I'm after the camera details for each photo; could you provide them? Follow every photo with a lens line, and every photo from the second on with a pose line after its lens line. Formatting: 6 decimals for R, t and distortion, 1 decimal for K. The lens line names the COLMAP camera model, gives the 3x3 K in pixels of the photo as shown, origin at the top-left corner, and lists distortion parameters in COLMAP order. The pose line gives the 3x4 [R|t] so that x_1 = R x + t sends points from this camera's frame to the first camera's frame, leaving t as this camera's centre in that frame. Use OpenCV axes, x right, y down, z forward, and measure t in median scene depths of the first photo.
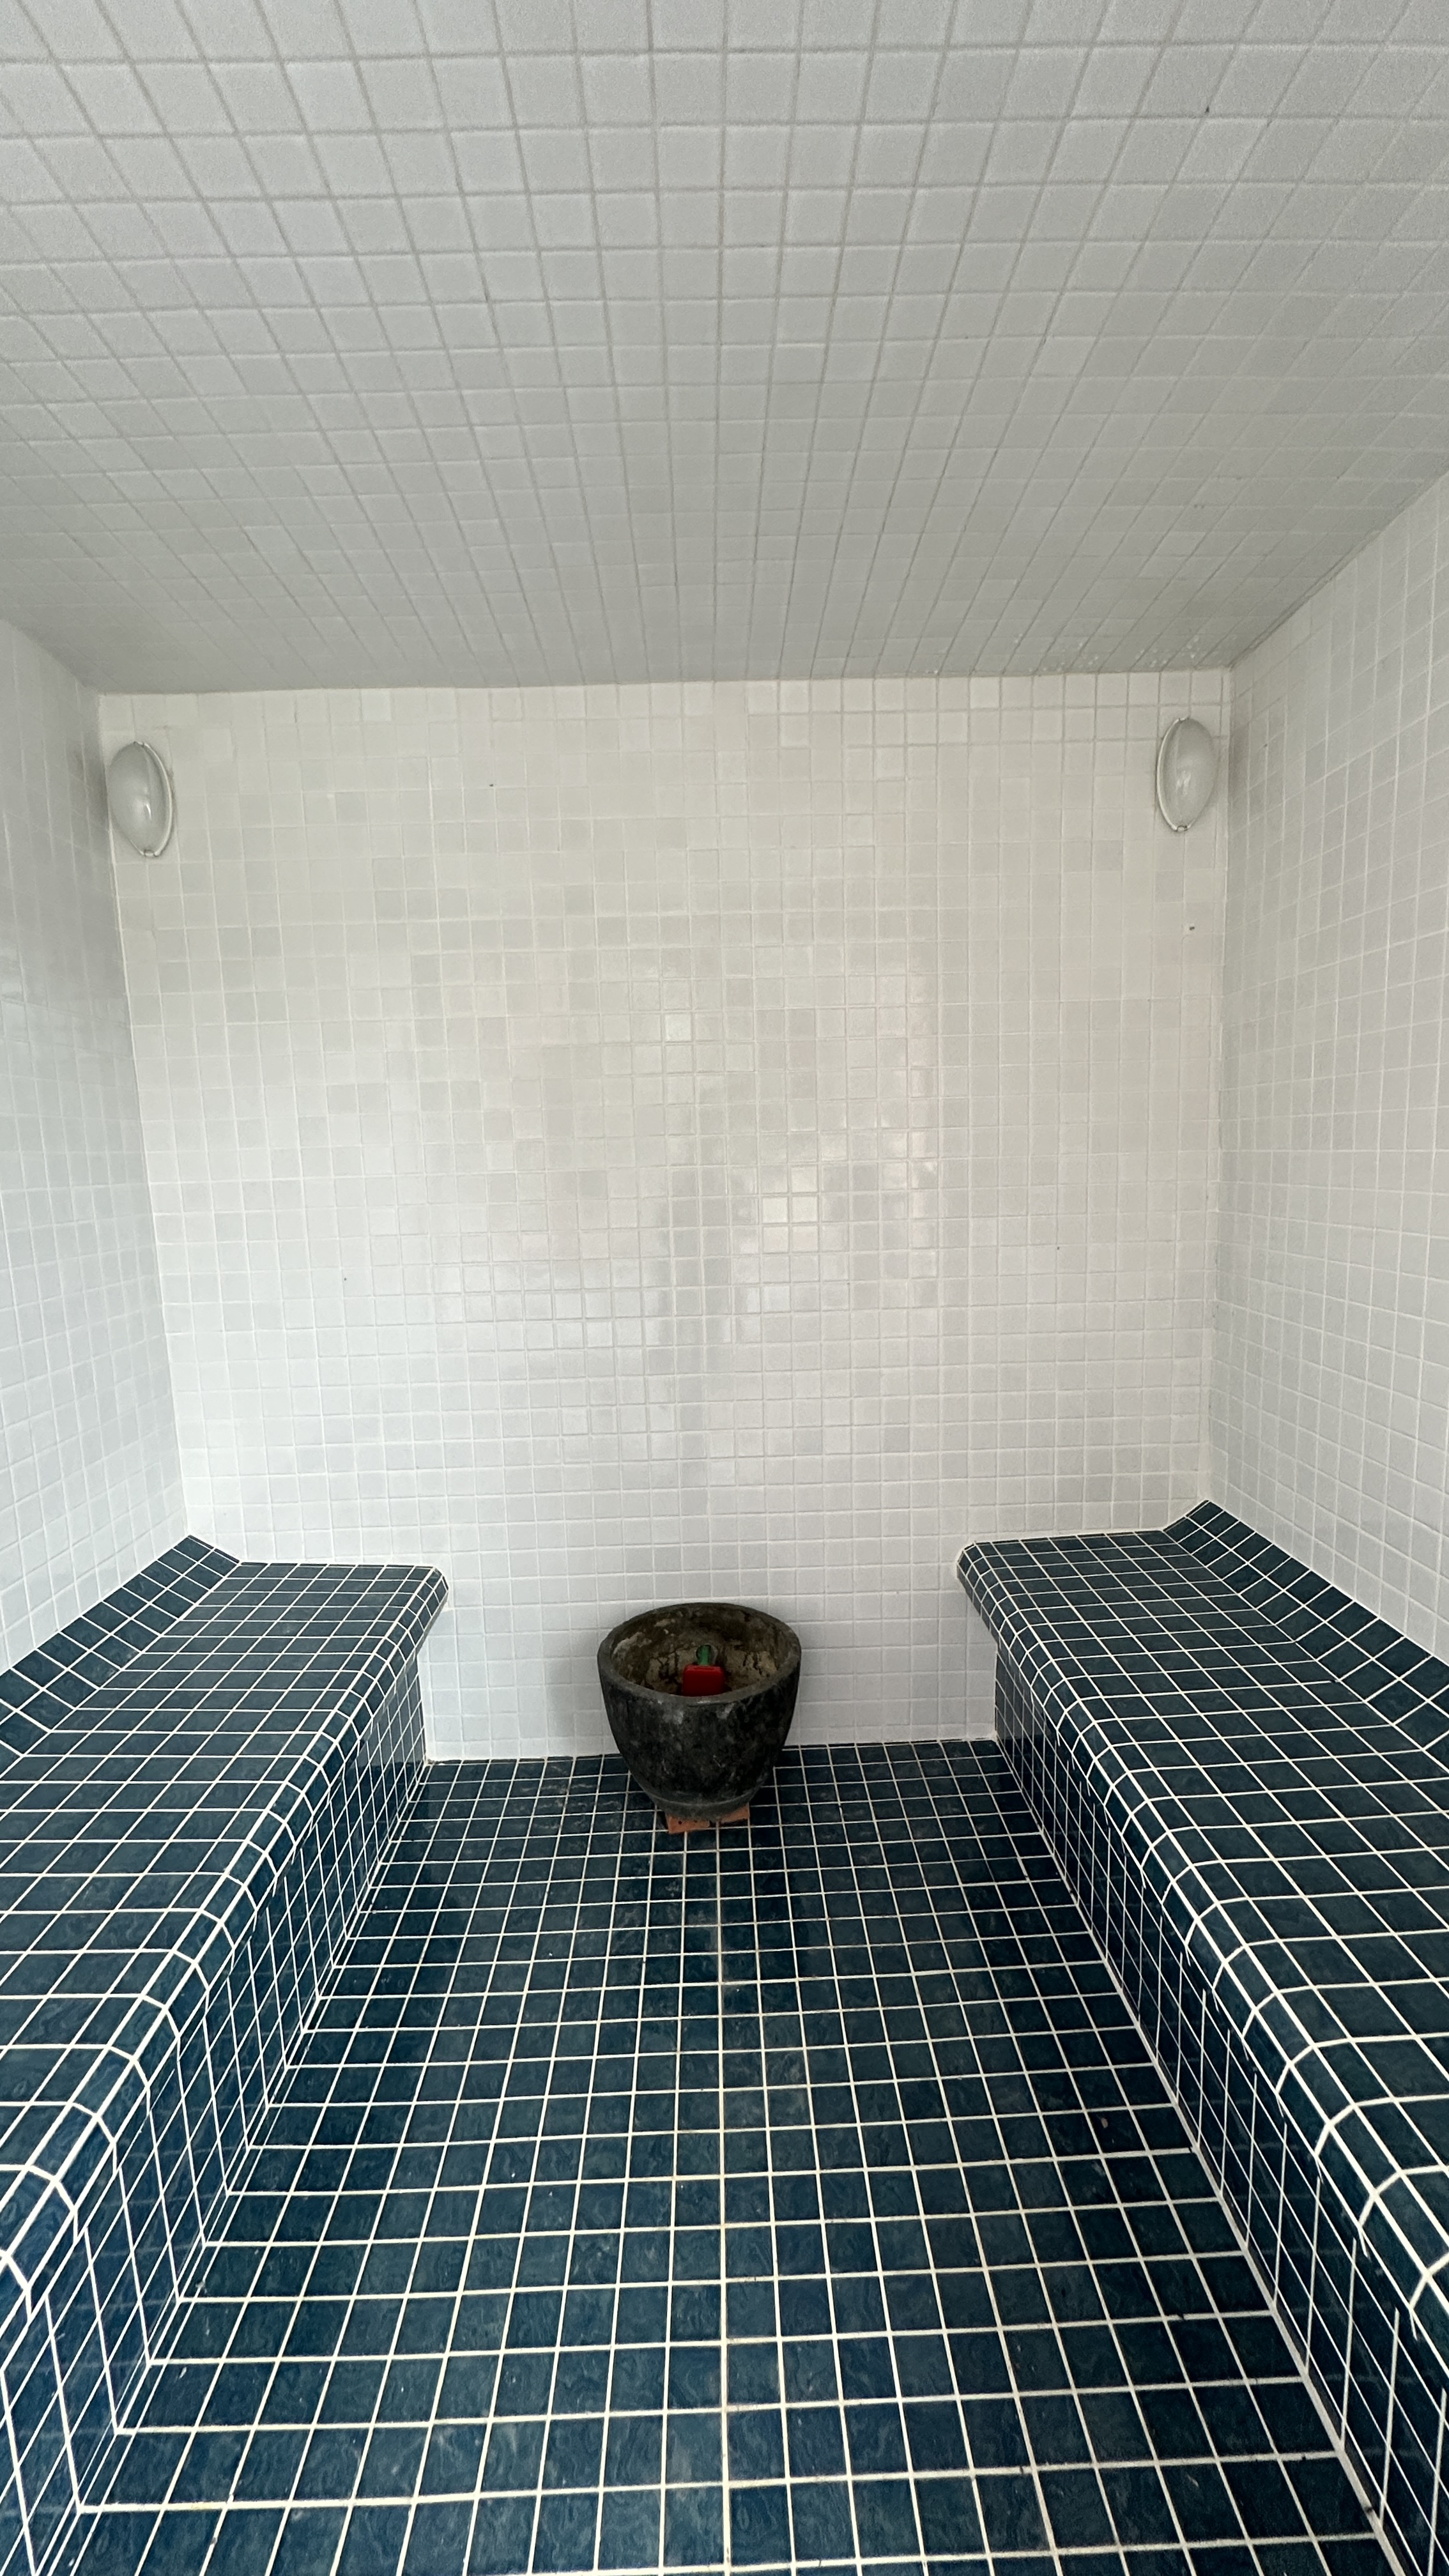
lens RADIAL K [[1032.3, 0, 730.1], [0, 1032.3, 1286.6], [0, 0, 1]] dist [-0.002802, -0.000159]
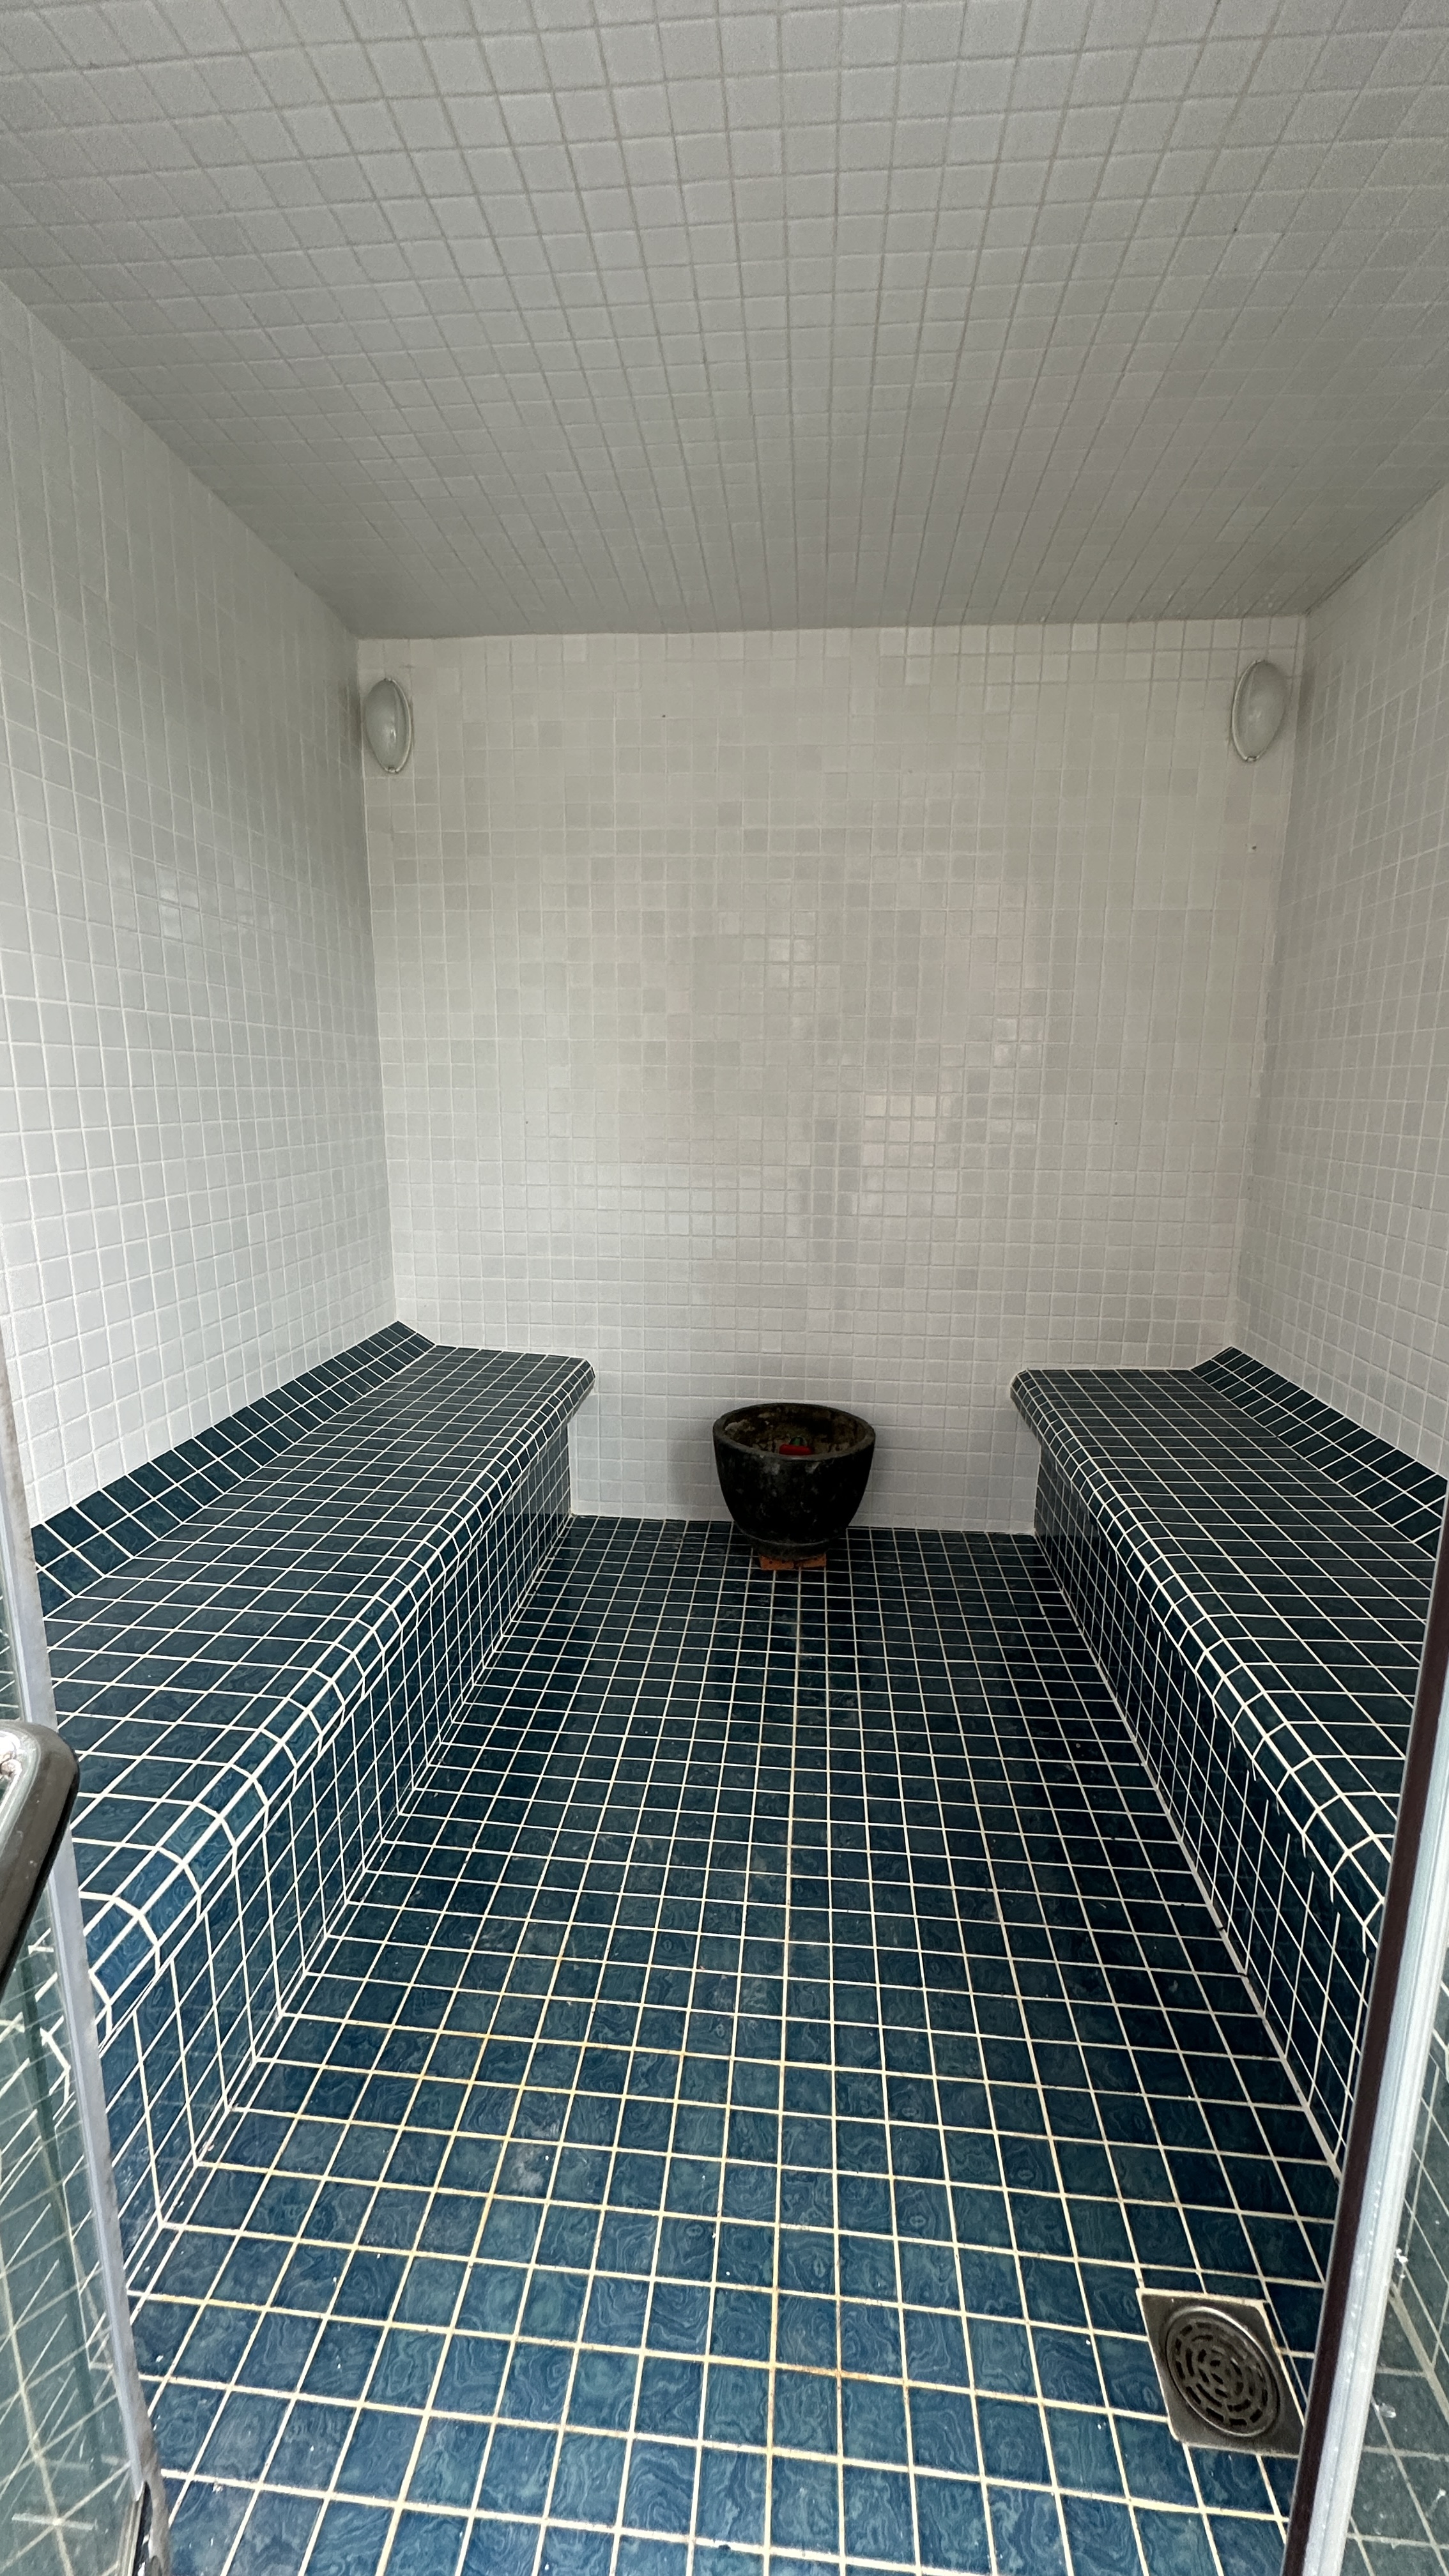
lens RADIAL K [[1032.3, 0, 730.1], [0, 1032.3, 1286.6], [0, 0, 1]] dist [-0.002802, -0.000159]
pose [[0.993850, 0.059011, -0.093698, 0.000561], [-0.052963, 0.996428, 0.065772, 0.101746], [0.097245, -0.060405, 0.993426, -0.244455]]
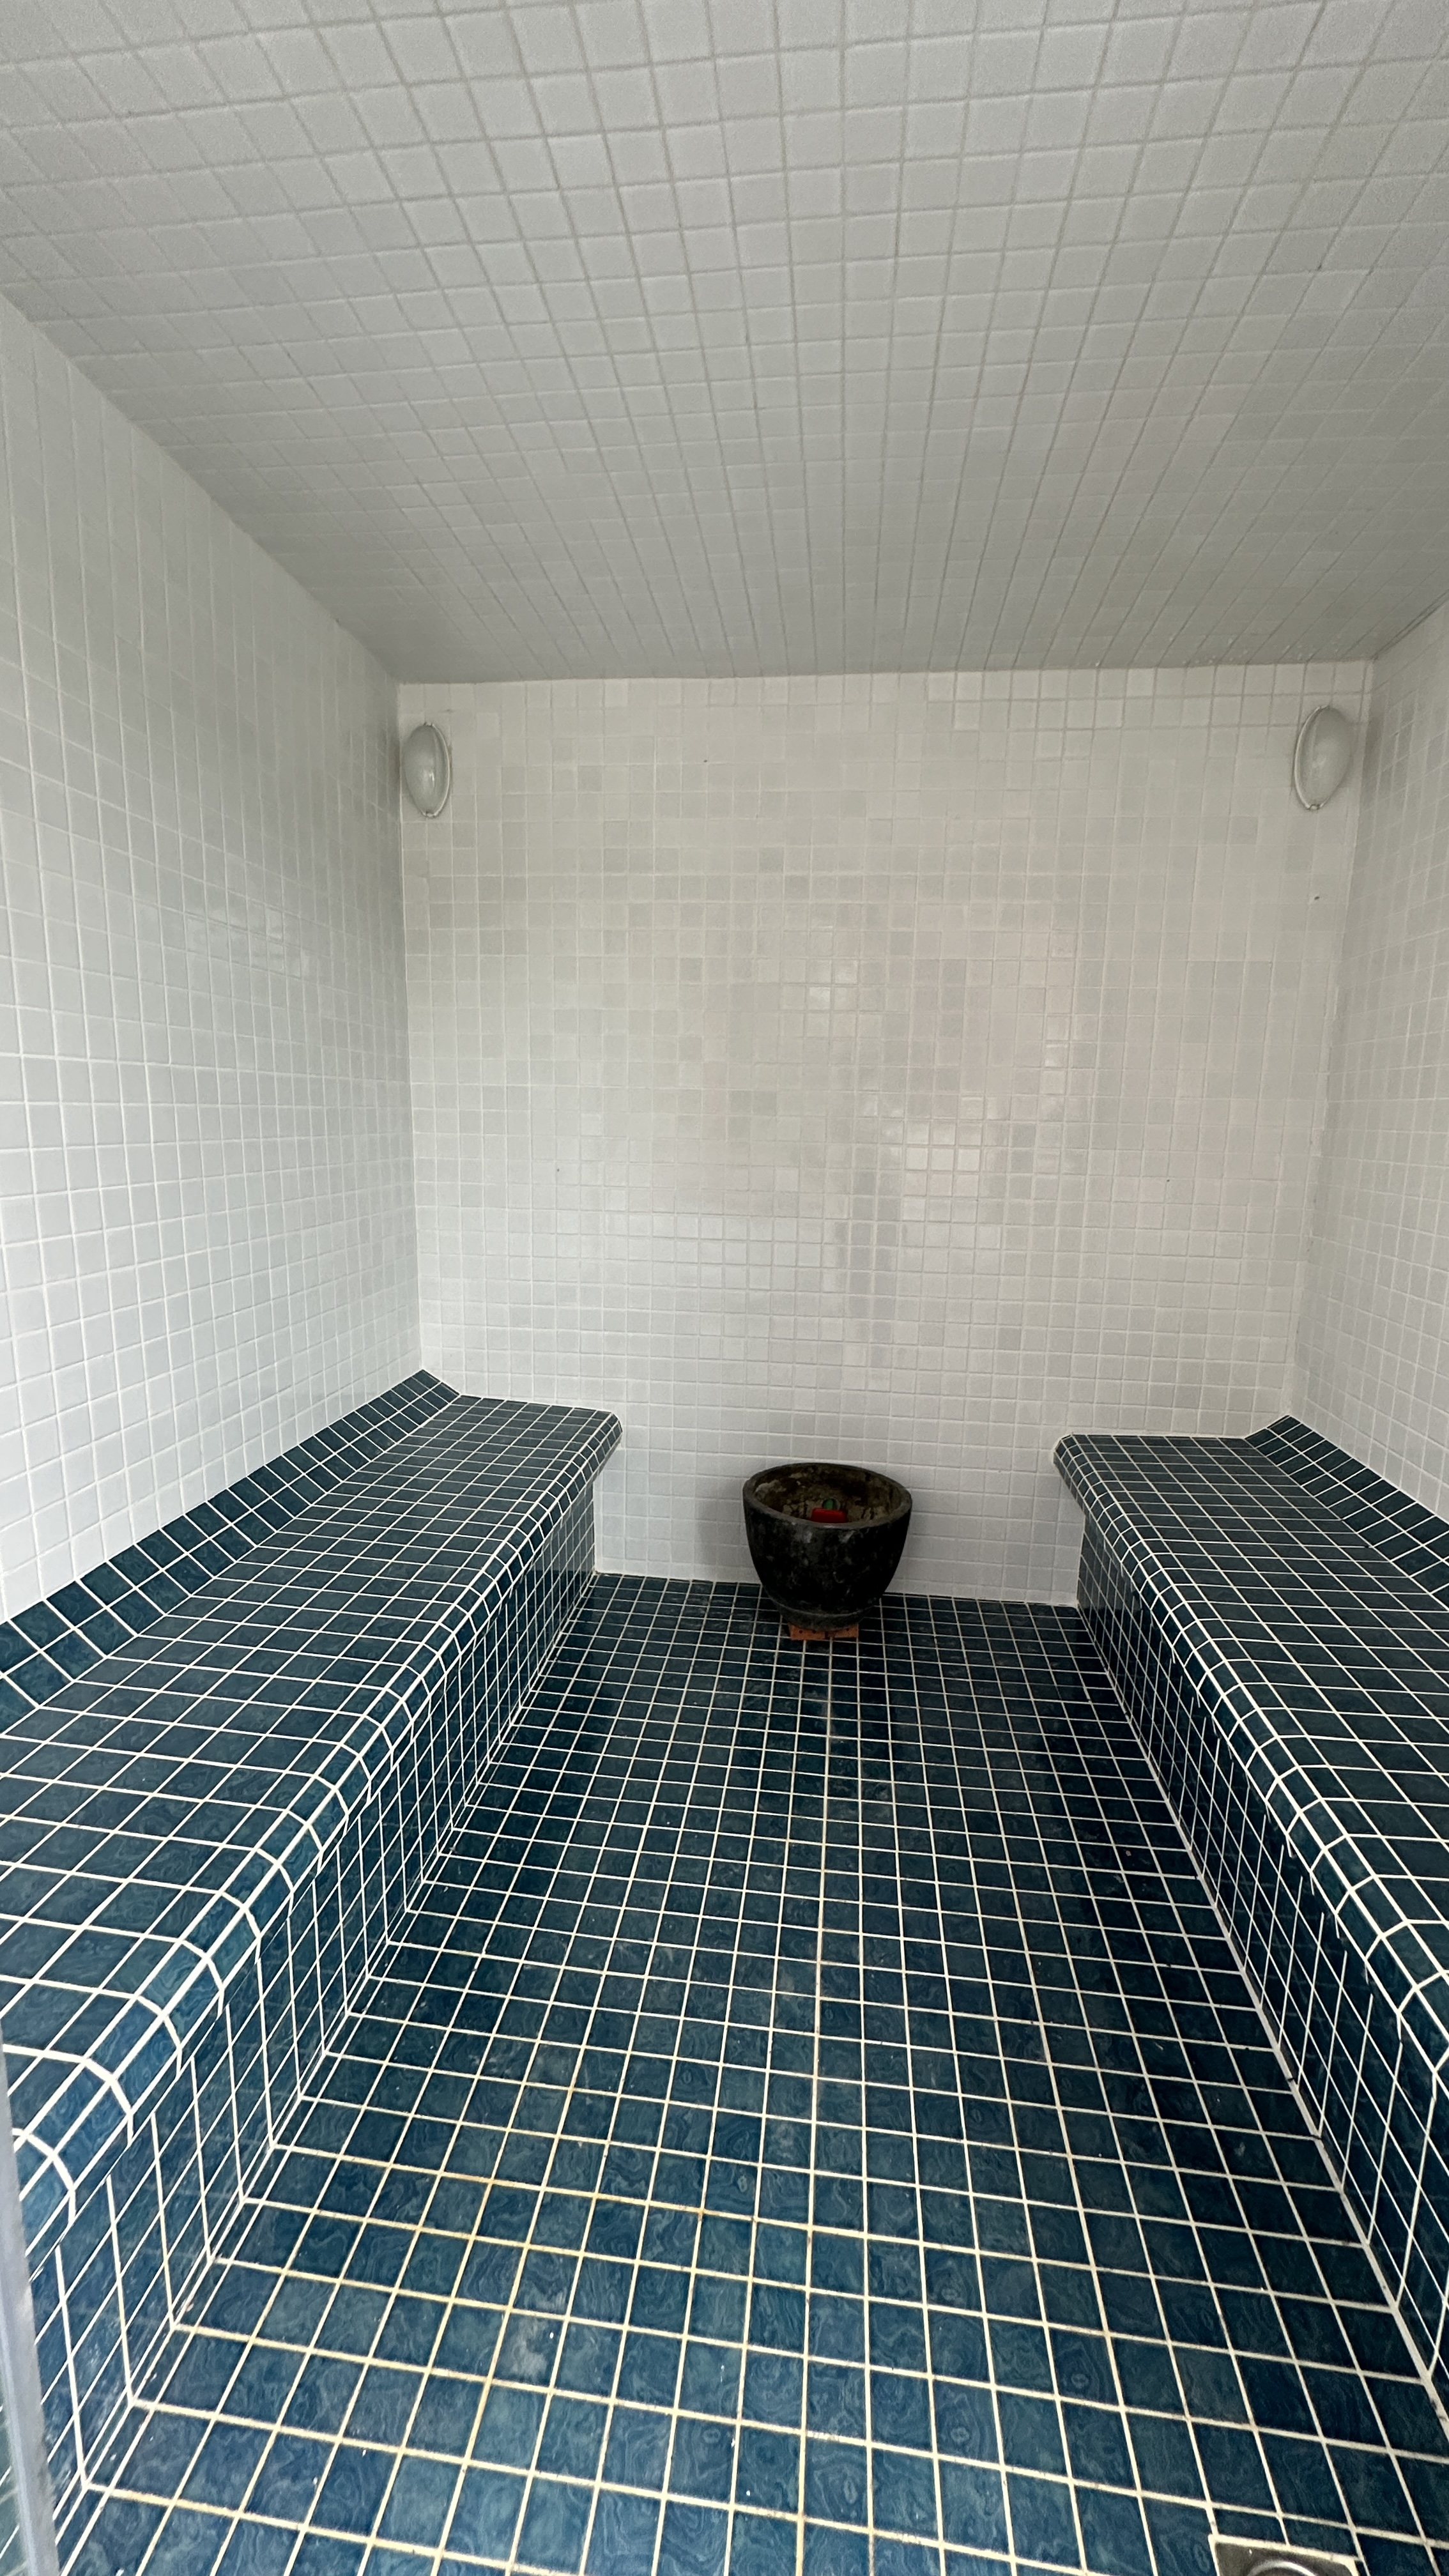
lens RADIAL K [[1032.3, 0, 730.1], [0, 1032.3, 1286.6], [0, 0, 1]] dist [-0.002802, -0.000159]
pose [[0.989602, 0.073401, -0.123694, -0.010403], [-0.068516, 0.996710, 0.043303, 0.067390], [0.126465, -0.034378, 0.991375, -0.202970]]
